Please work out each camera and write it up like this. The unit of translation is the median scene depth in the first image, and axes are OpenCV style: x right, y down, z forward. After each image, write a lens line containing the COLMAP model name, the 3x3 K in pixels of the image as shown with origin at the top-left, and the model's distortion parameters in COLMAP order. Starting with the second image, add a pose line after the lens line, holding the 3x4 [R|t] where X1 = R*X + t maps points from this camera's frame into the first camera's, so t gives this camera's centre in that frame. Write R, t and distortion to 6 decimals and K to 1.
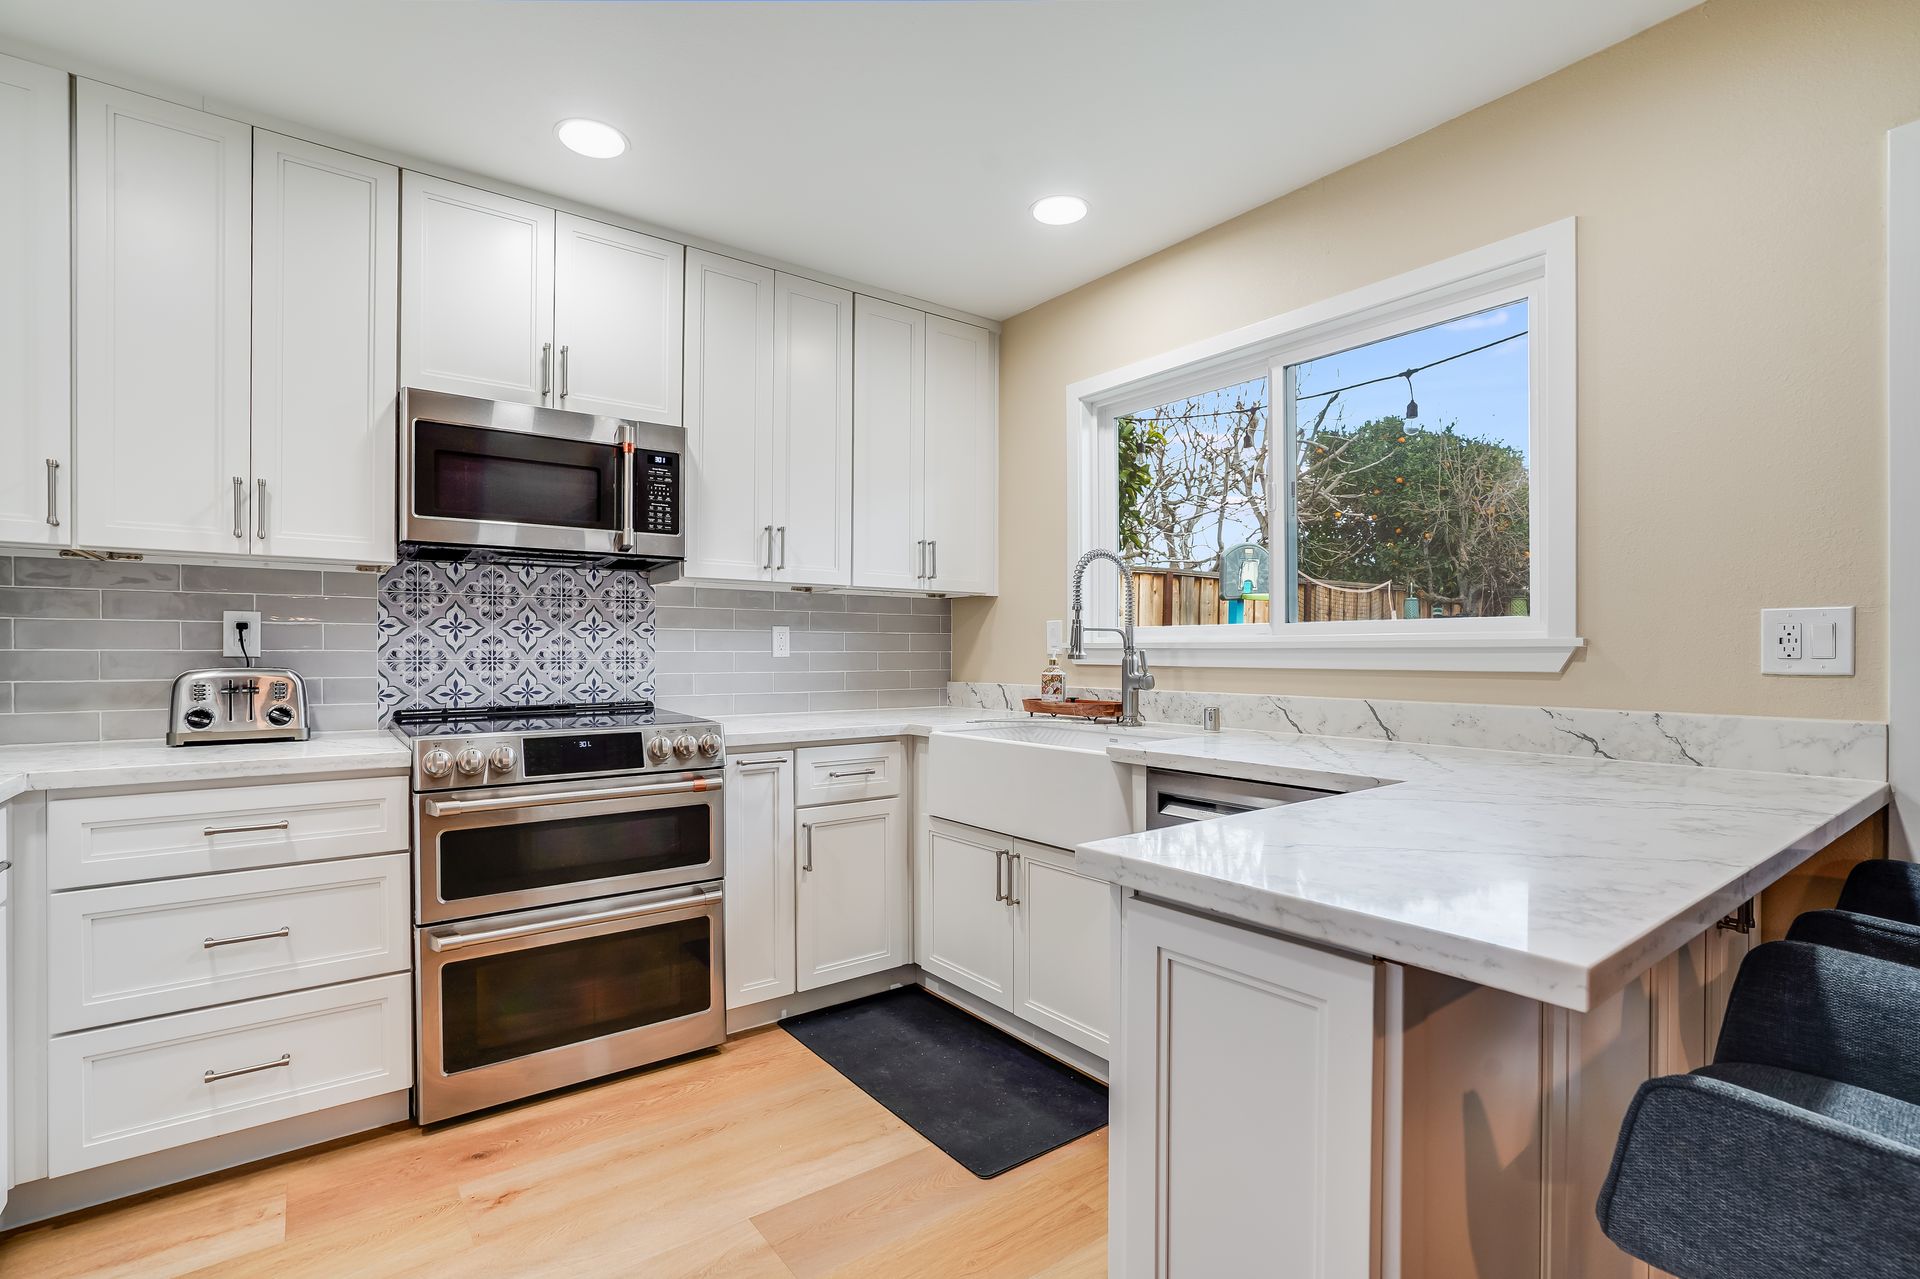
lens RADIAL K [[893.8, 0, 968.2], [0, 893.8, 617.1], [0, 0, 1]] dist [-0.051619, 0.025038]
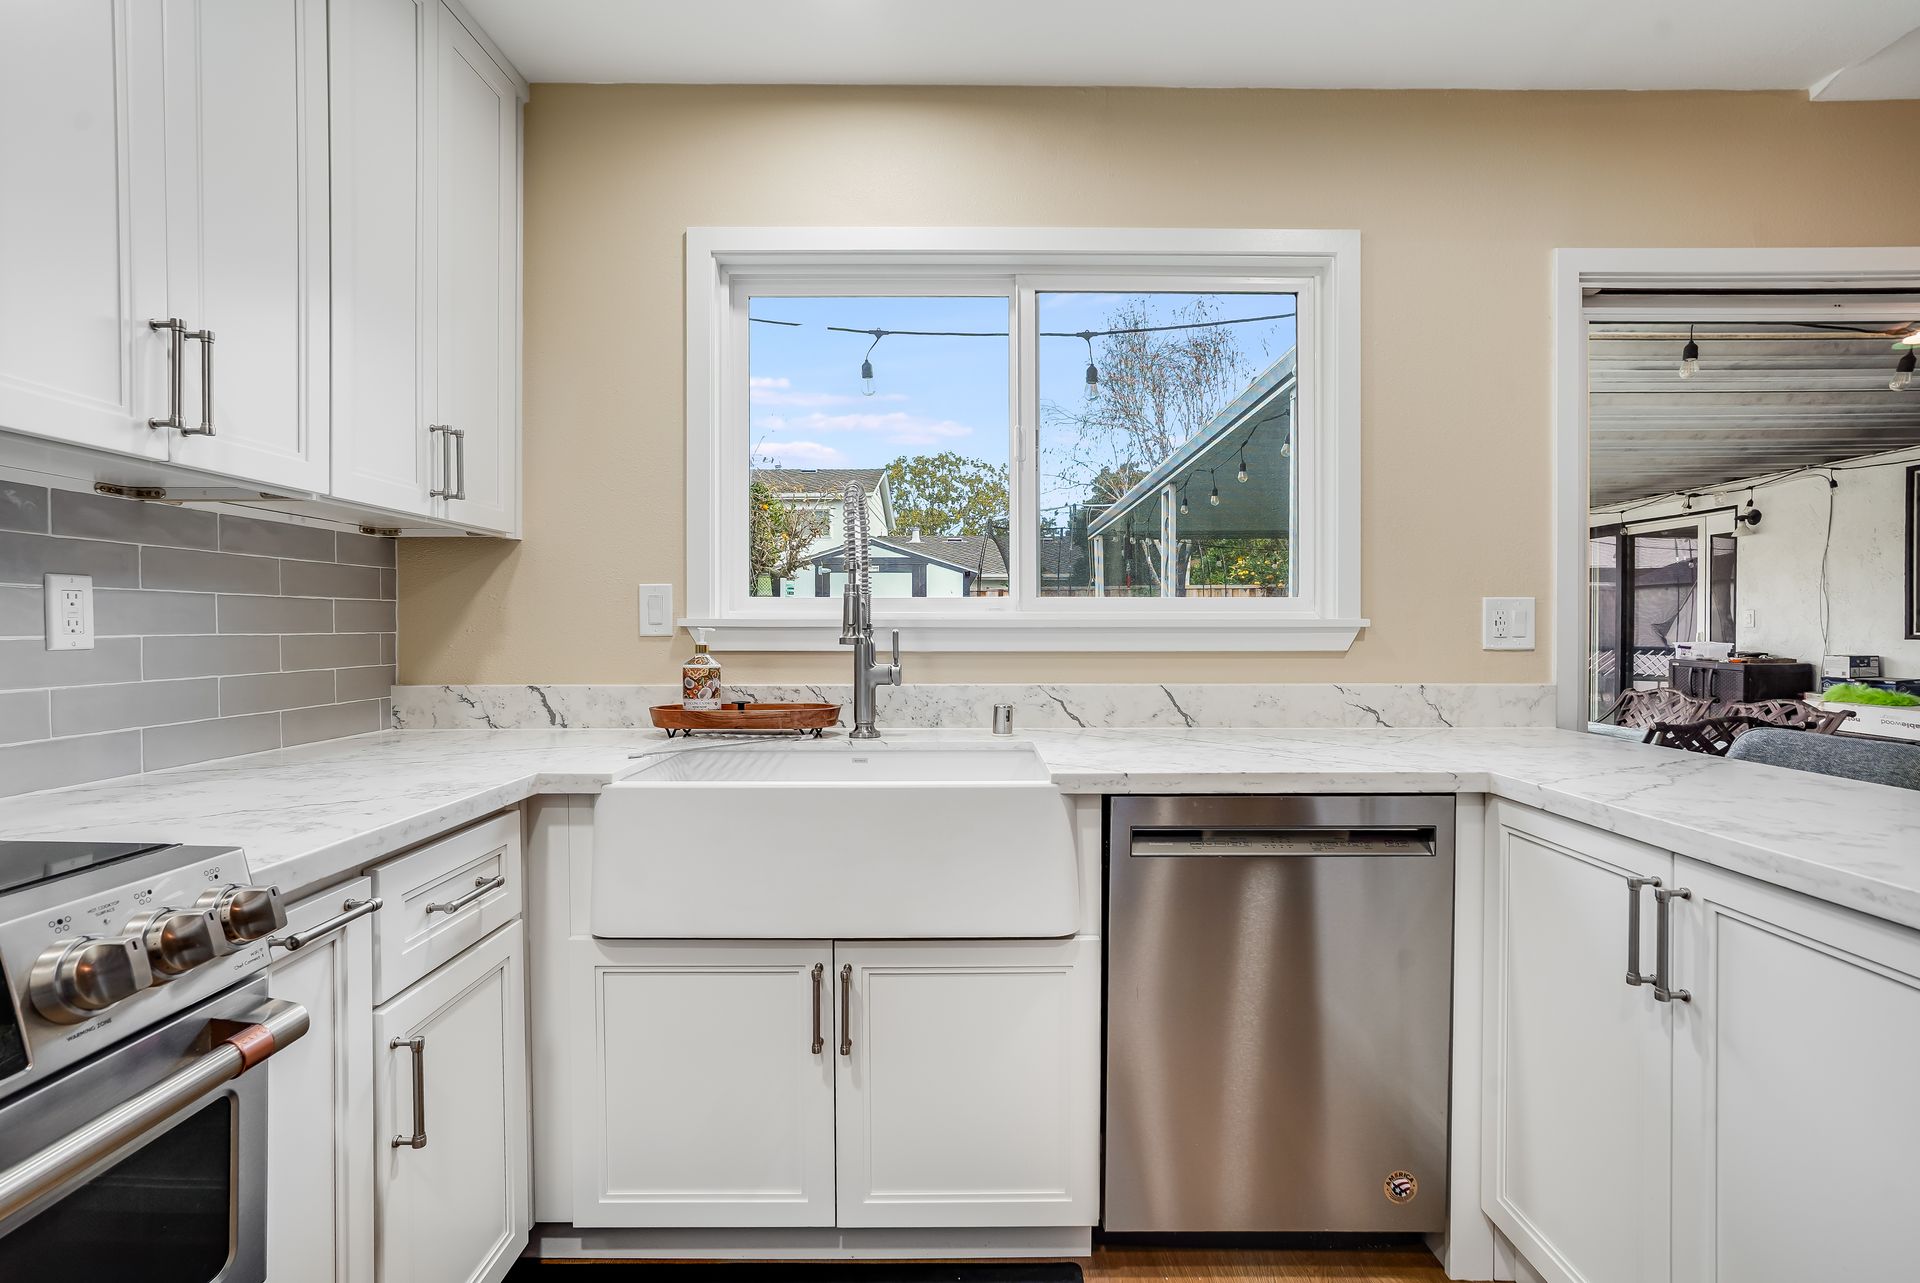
lens RADIAL K [[900.9, 0, 960.0], [0, 900.9, 628.3], [0, 0, 1]] dist [-0.064645, 0.023954]
pose [[0.598414, -0.002576, 0.801183, -0.344534], [-0.029856, 0.999229, 0.025512, 0.015285], [-0.800631, -0.039186, 0.597875, 0.518583]]
